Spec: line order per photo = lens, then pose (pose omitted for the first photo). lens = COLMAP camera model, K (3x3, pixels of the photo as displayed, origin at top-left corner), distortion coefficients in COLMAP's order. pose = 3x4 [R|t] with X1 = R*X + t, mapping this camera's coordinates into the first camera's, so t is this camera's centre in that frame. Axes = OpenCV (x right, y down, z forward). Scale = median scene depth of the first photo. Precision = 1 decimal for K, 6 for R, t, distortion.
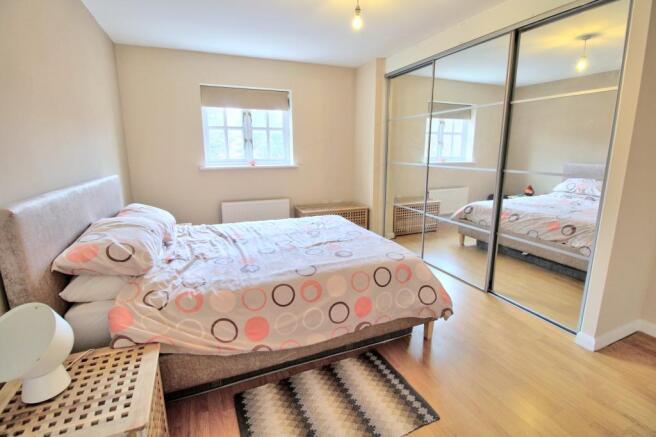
lens RADIAL K [[304.3, 0, 327.1], [0, 304.3, 209.1], [0, 0, 1]] dist [-0.022522, -0.000571]
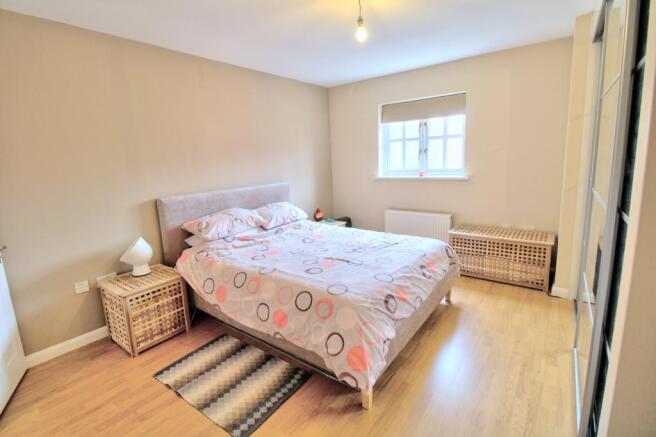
lens RADIAL K [[304.3, 0, 327.1], [0, 304.3, 209.1], [0, 0, 1]] dist [-0.022522, -0.000571]
pose [[0.499544, 0.118991, -0.858077, 0.581065], [-0.121147, 0.990384, 0.066810, -0.083401], [0.857776, 0.070579, 0.509156, 0.305033]]
